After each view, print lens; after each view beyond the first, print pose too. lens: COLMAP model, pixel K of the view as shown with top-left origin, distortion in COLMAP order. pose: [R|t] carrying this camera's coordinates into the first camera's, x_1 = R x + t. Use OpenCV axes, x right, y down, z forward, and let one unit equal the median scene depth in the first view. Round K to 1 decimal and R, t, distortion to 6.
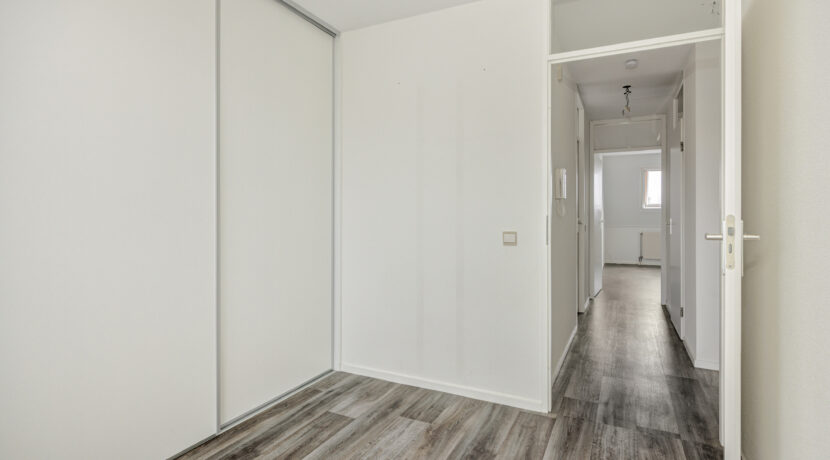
lens RADIAL K [[422.4, 0, 415.0], [0, 422.4, 230.0], [0, 0, 1]] dist [-0.003675, -0.000146]
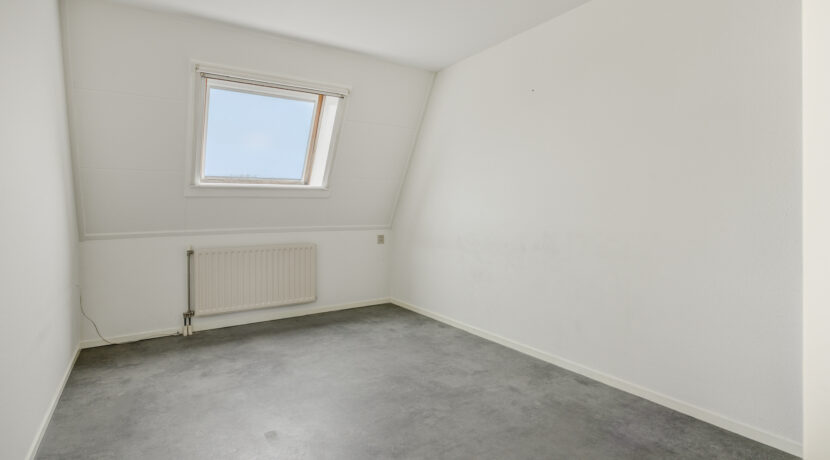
lens RADIAL K [[413.6, 0, 418.9], [0, 413.6, 200.6], [0, 0, 1]] dist [-0.003092, -0.000452]
pose [[0.492086, 0.000631, 0.870547, 0.437649], [0.024839, 0.999582, -0.014765, -0.037852], [-0.870192, 0.028889, 0.491864, 0.886506]]
